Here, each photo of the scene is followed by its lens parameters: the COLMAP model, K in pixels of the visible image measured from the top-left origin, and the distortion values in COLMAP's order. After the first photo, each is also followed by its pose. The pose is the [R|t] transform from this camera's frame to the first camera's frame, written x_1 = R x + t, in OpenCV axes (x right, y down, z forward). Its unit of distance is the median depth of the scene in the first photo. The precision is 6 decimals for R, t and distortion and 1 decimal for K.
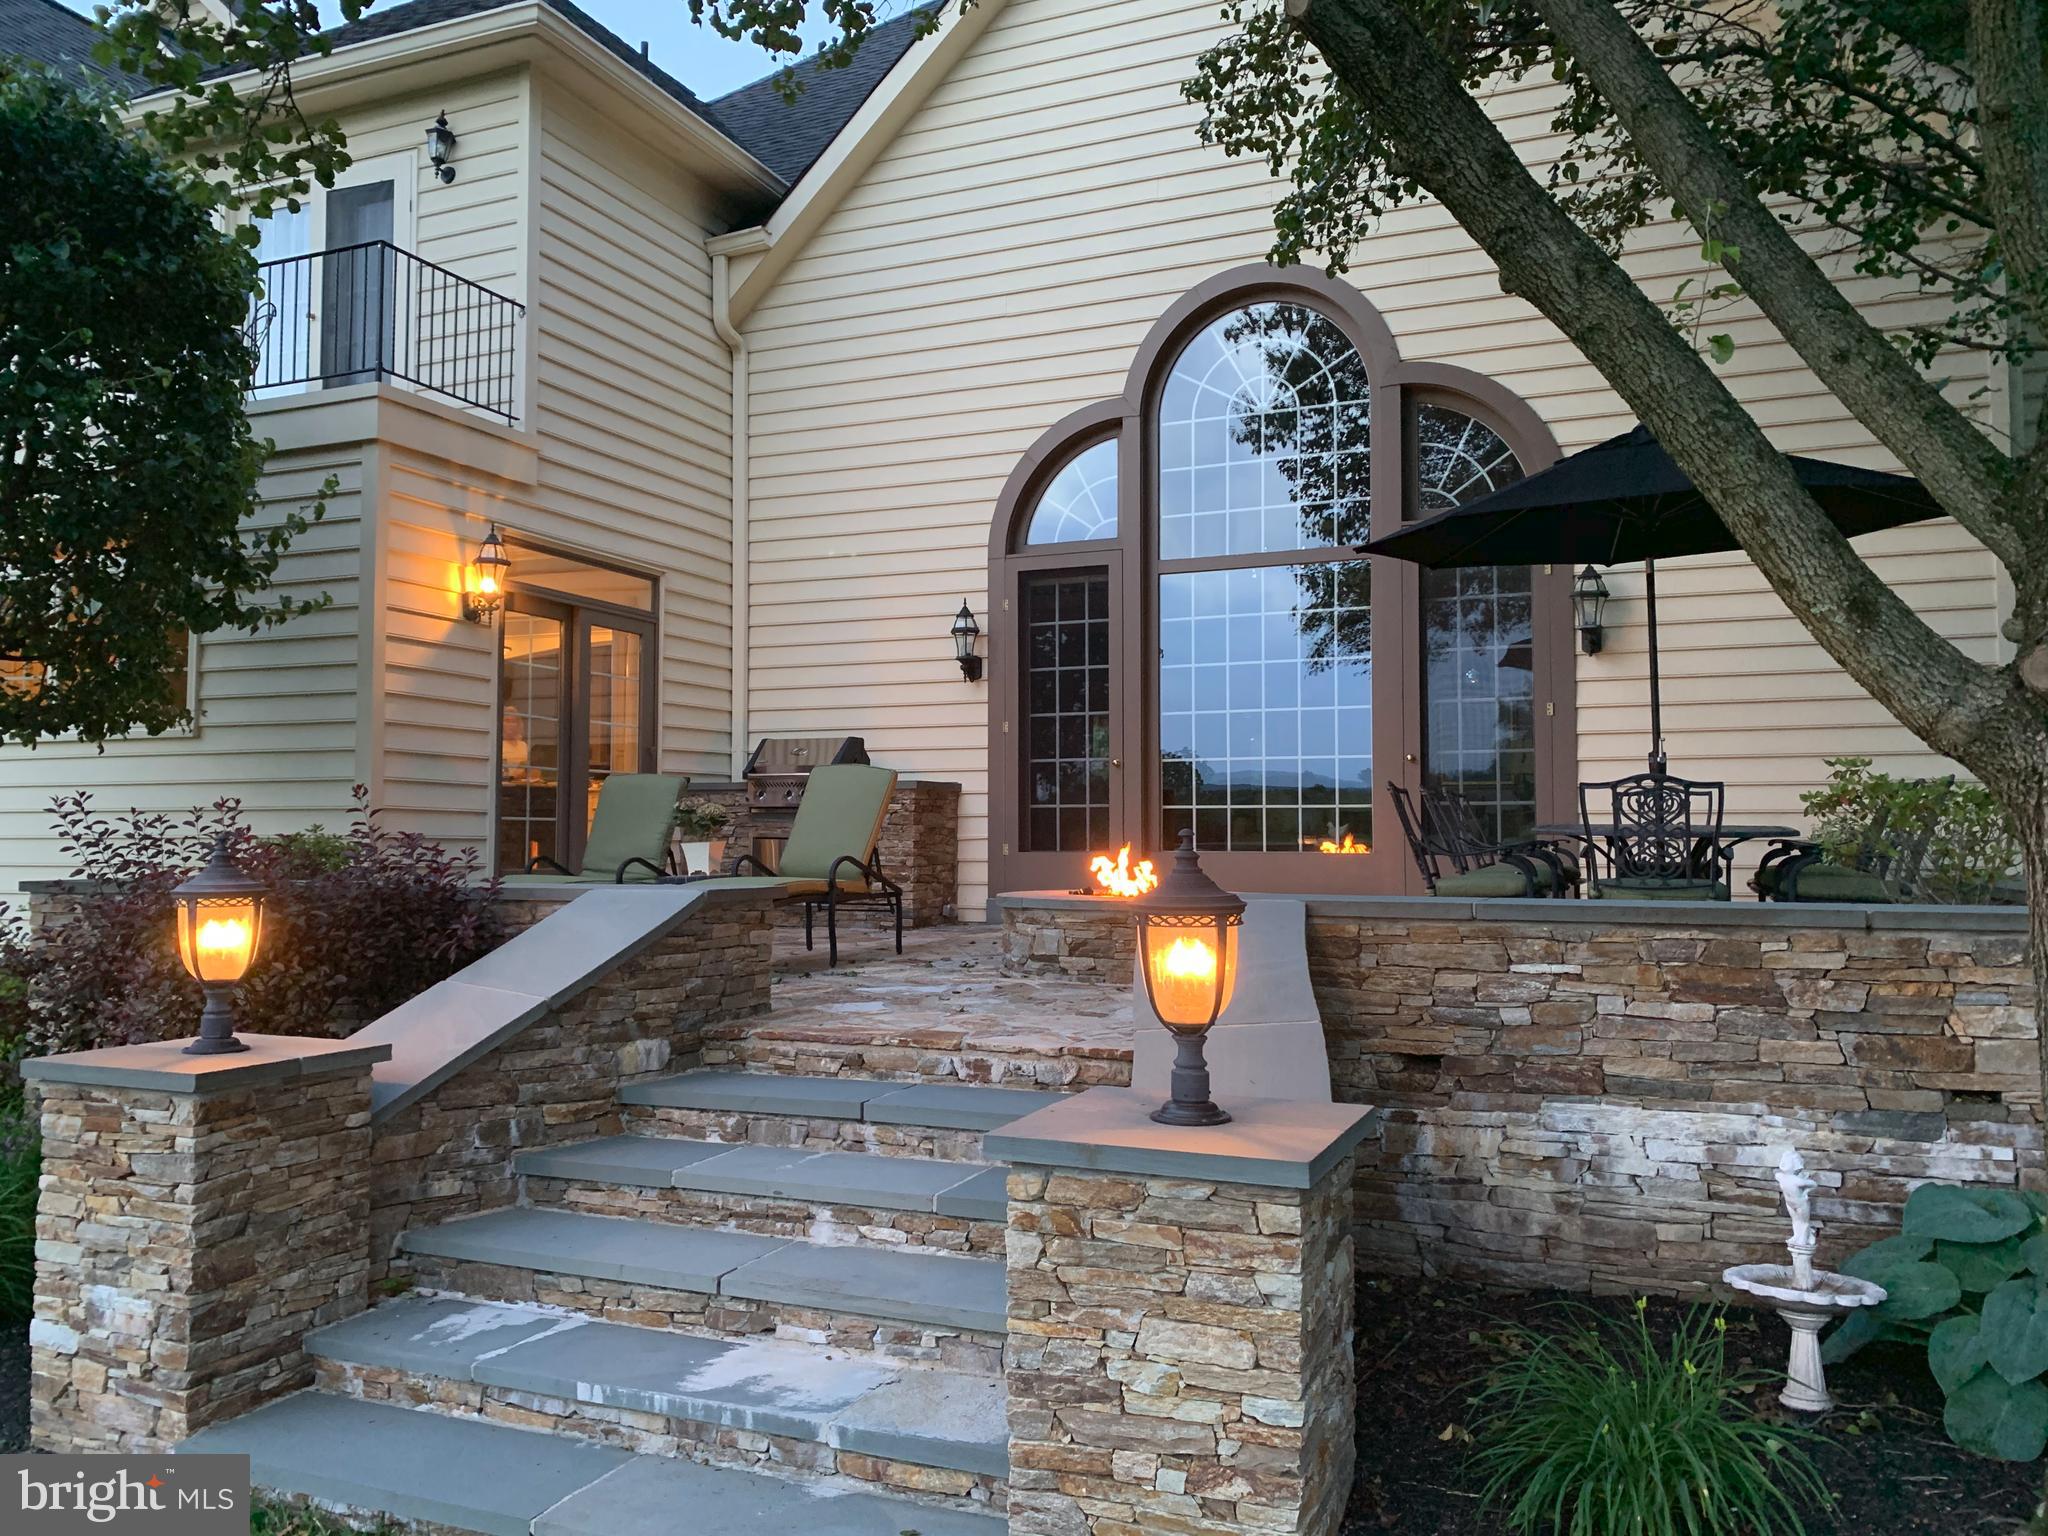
lens RADIAL K [[1590.5, 0, 989.7], [0, 1590.5, 758.4], [0, 0, 1]] dist [0.012439, 0.003302]
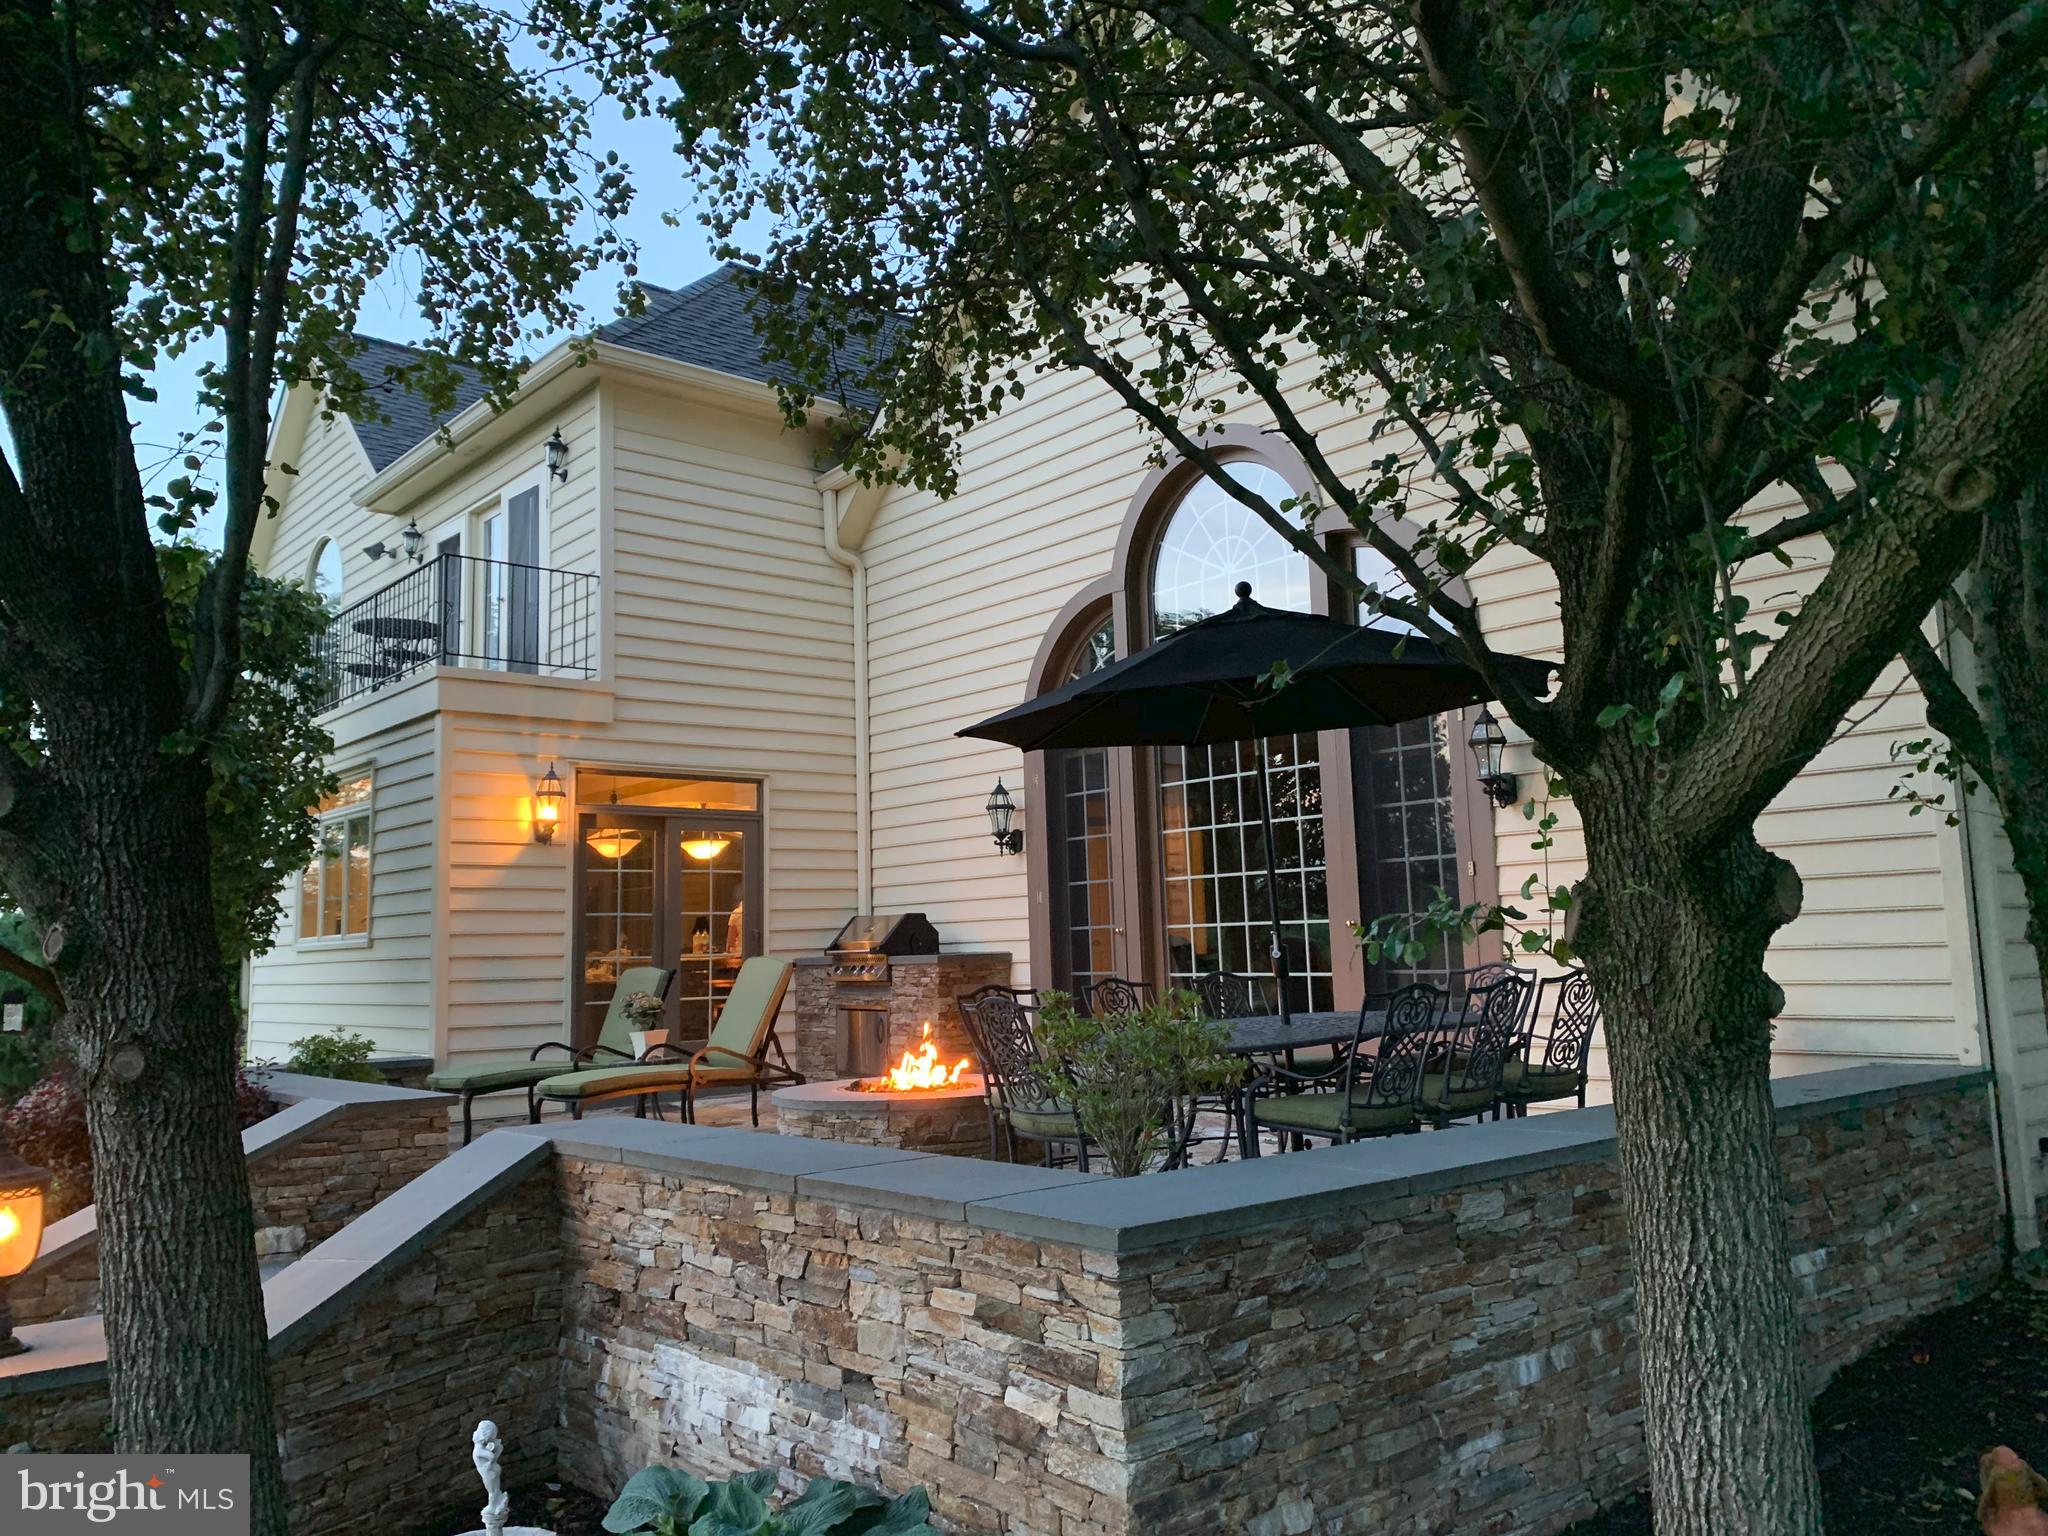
lens RADIAL K [[1531.9, 0, 1030.2], [0, 1531.9, 794.7], [0, 0, 1]] dist [0.002906, -0.001003]
pose [[0.905741, -0.074273, -0.417274, 0.488724], [0.056109, 0.996873, -0.055647, -0.035385], [0.420102, 0.026989, 0.907076, 0.086624]]
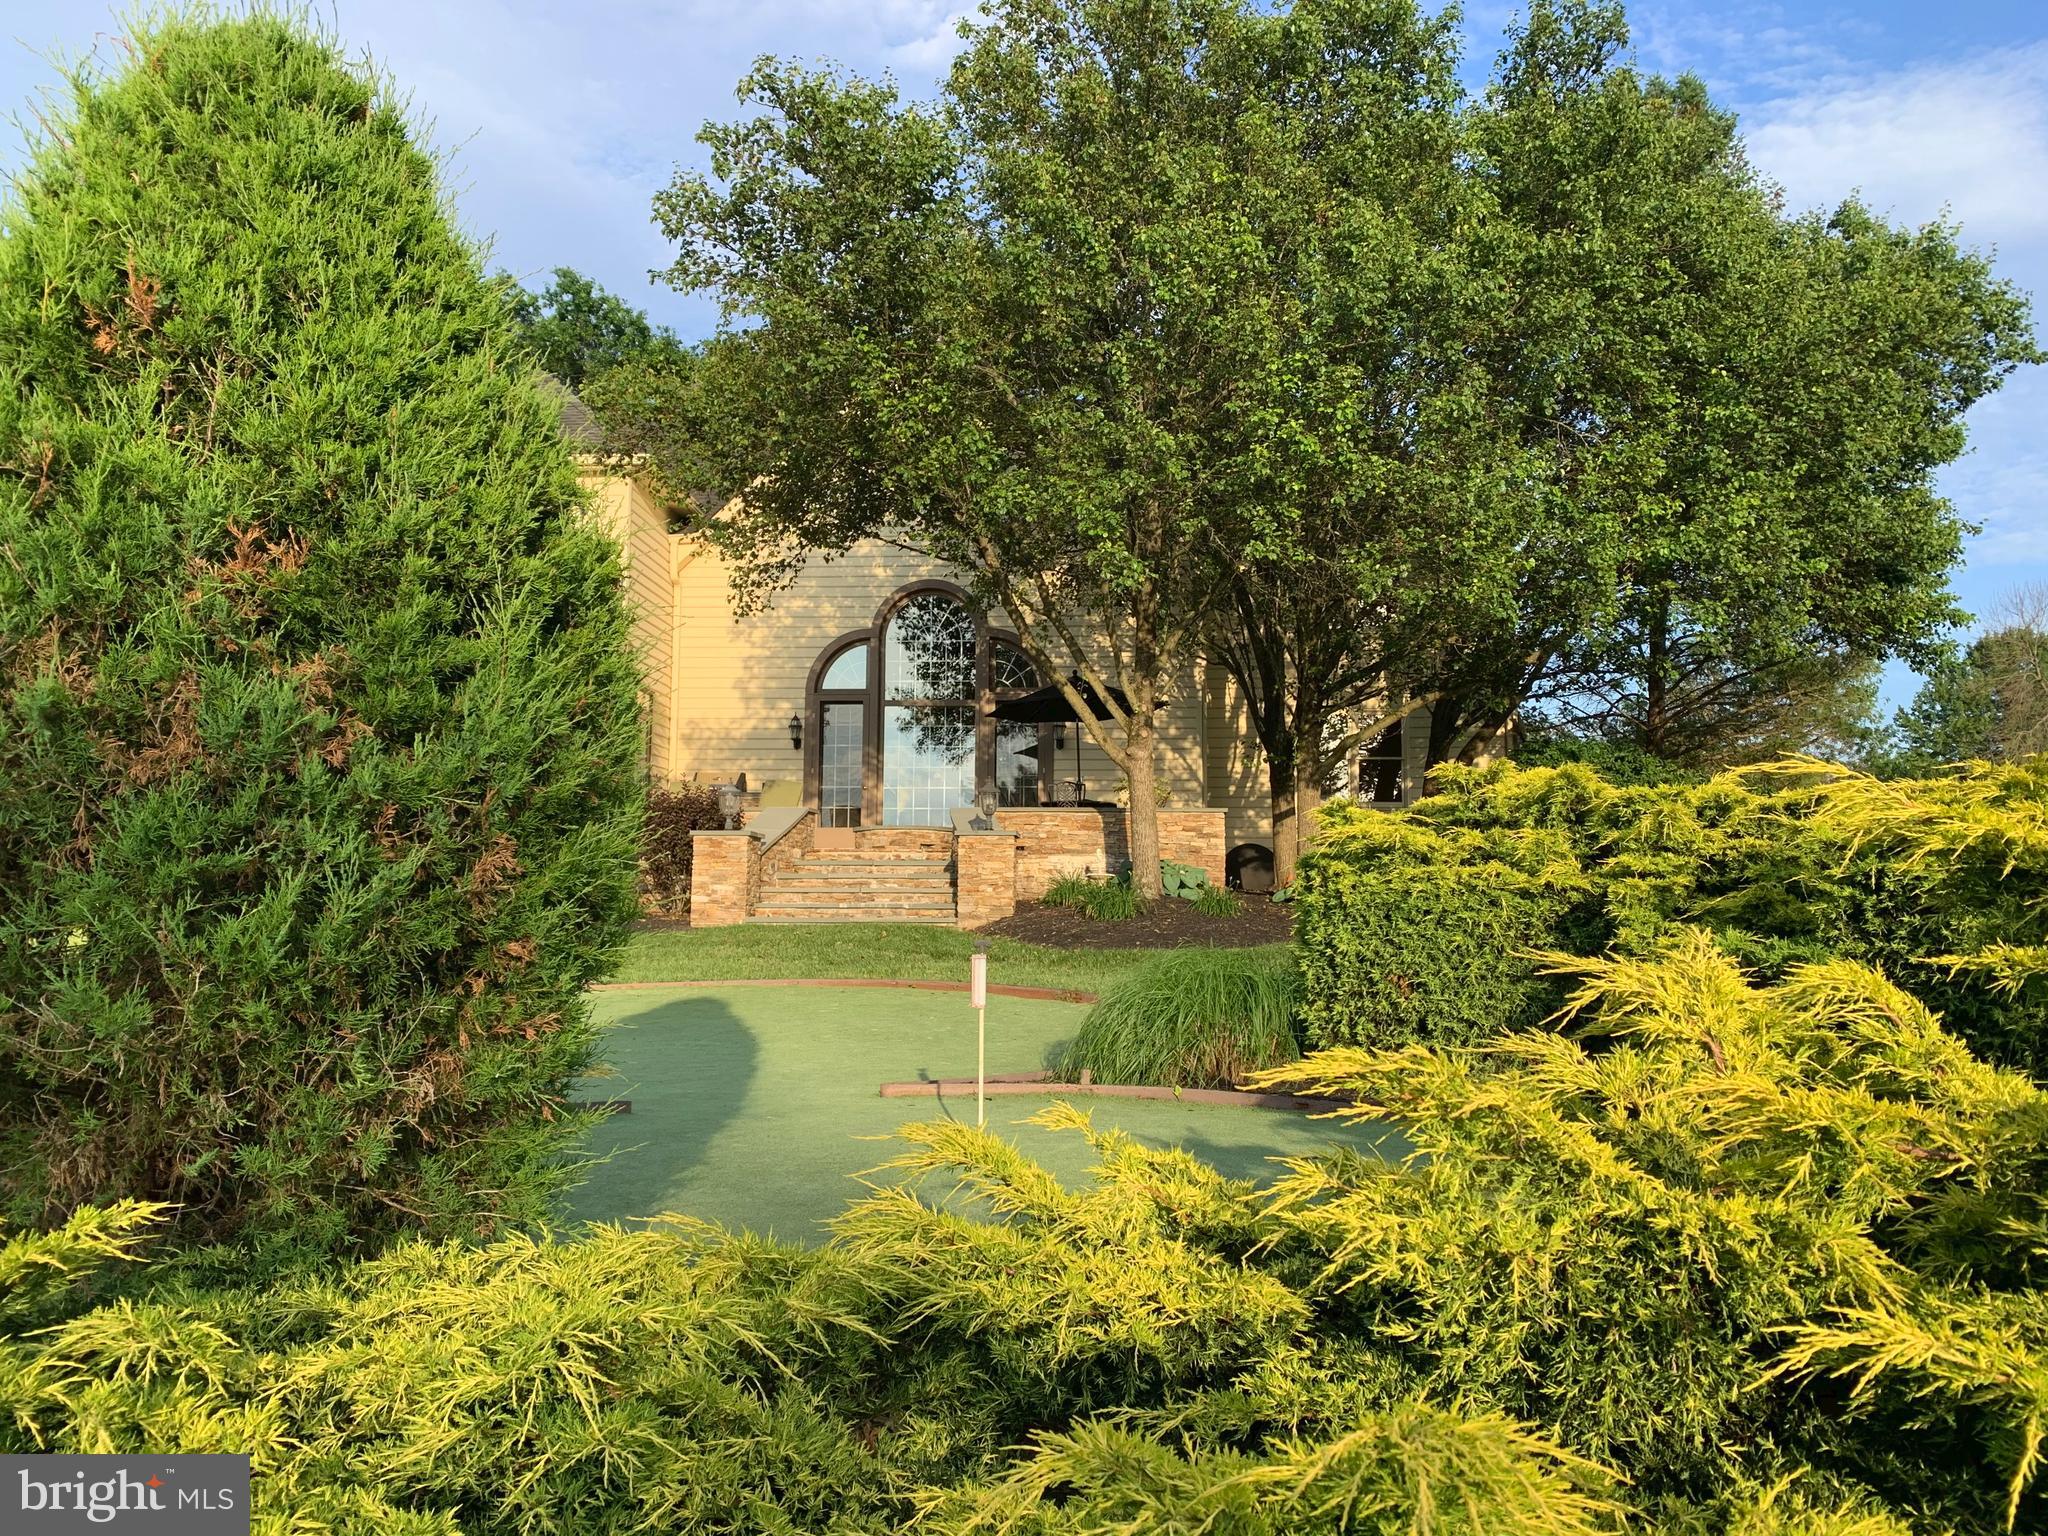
lens RADIAL K [[1590.5, 0, 989.7], [0, 1590.5, 758.4], [0, 0, 1]] dist [0.012439, 0.003302]
pose [[0.947311, 0.044188, 0.317251, -0.524593], [-0.026459, 0.997849, -0.059979, 0.102417], [-0.319219, 0.048424, 0.946443, -1.347136]]
